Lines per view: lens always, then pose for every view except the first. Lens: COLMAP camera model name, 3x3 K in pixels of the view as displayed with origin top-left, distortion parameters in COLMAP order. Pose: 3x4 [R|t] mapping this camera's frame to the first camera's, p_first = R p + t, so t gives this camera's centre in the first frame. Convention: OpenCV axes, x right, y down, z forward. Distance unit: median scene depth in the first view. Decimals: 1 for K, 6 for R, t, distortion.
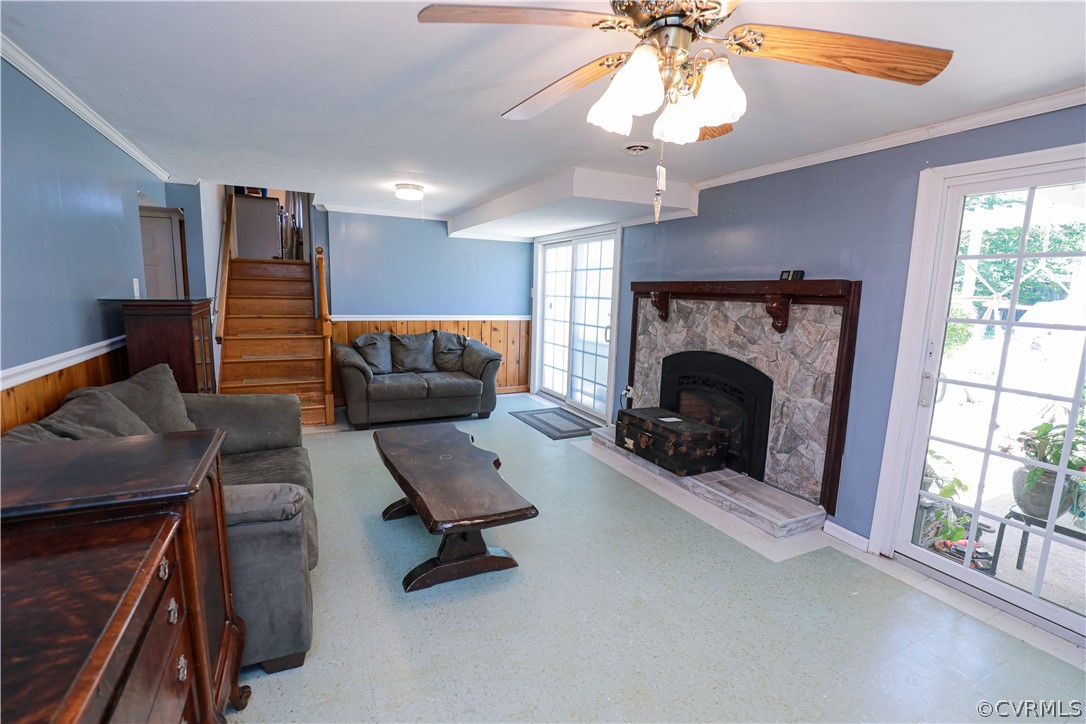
lens RADIAL K [[495.9, 0, 544.9], [0, 495.9, 364.6], [0, 0, 1]] dist [-0.036979, 0.006812]
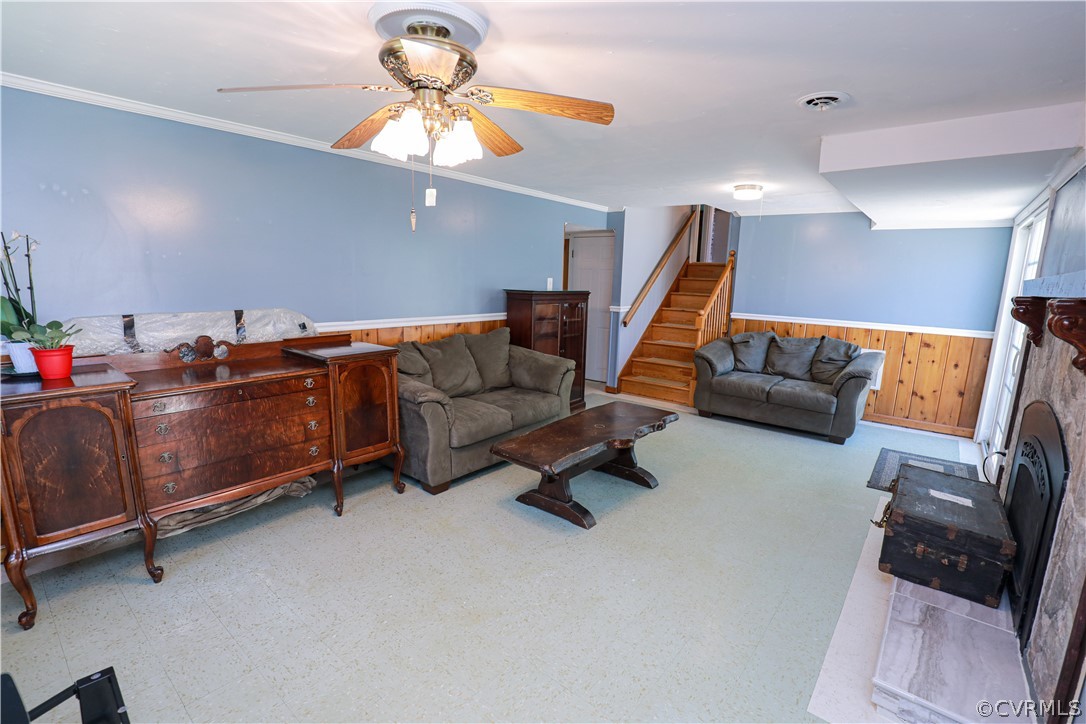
lens RADIAL K [[495.9, 0, 546.4], [0, 495.9, 366.3], [0, 0, 1]] dist [-0.036979, 0.006812]
pose [[0.415983, 0.147487, -0.897332, 0.528442], [-0.152001, 0.984155, 0.091293, -0.028685], [0.896579, 0.098419, 0.431810, 0.239493]]
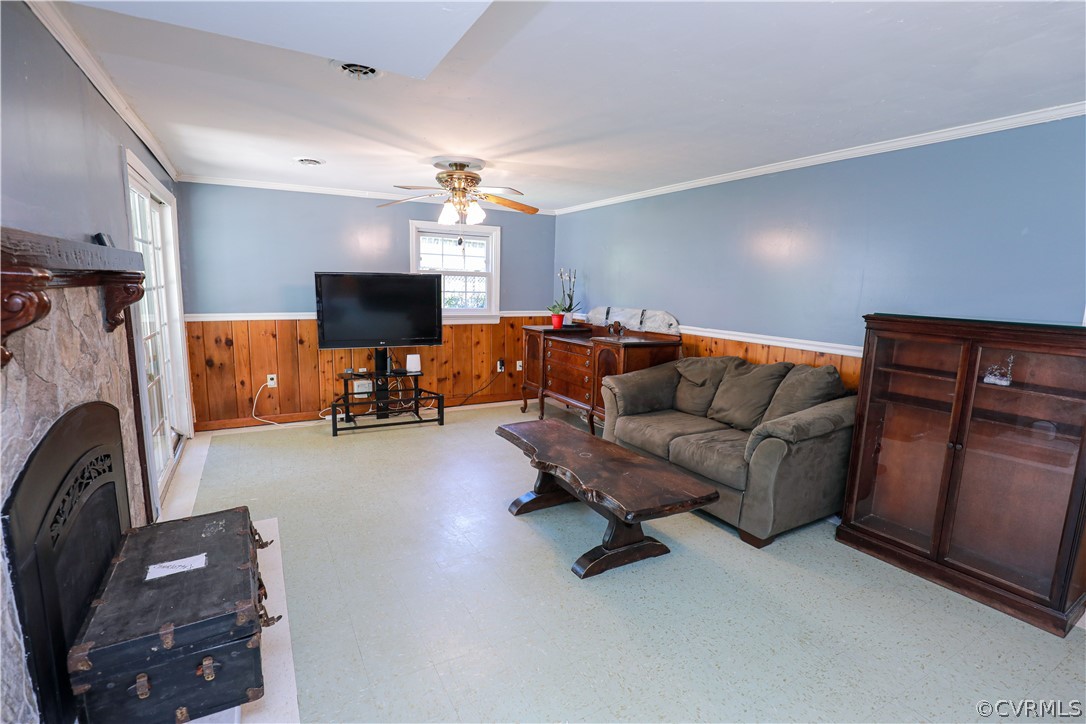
lens RADIAL K [[495.9, 0, 539.4], [0, 495.9, 370.1], [0, 0, 1]] dist [-0.036979, 0.006812]
pose [[-0.998868, -0.045476, -0.013916, -0.074395], [-0.047543, 0.947645, 0.315767, -0.185168], [-0.001173, 0.316072, -0.948735, 1.236721]]
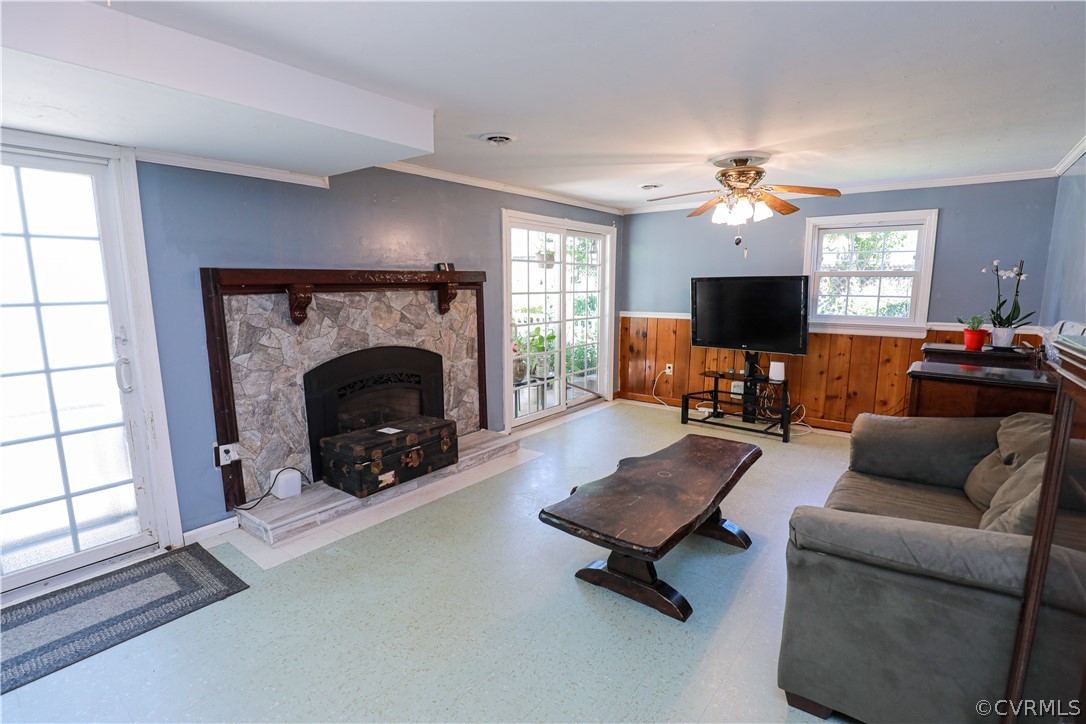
lens RADIAL K [[495.9, 0, 553.6], [0, 495.9, 362.9], [0, 0, 1]] dist [-0.036979, 0.006812]
pose [[-0.428788, -0.163966, 0.888401, -0.574016], [0.129100, 0.962177, 0.239893, -0.160622], [-0.894133, 0.217556, -0.391402, 0.978923]]
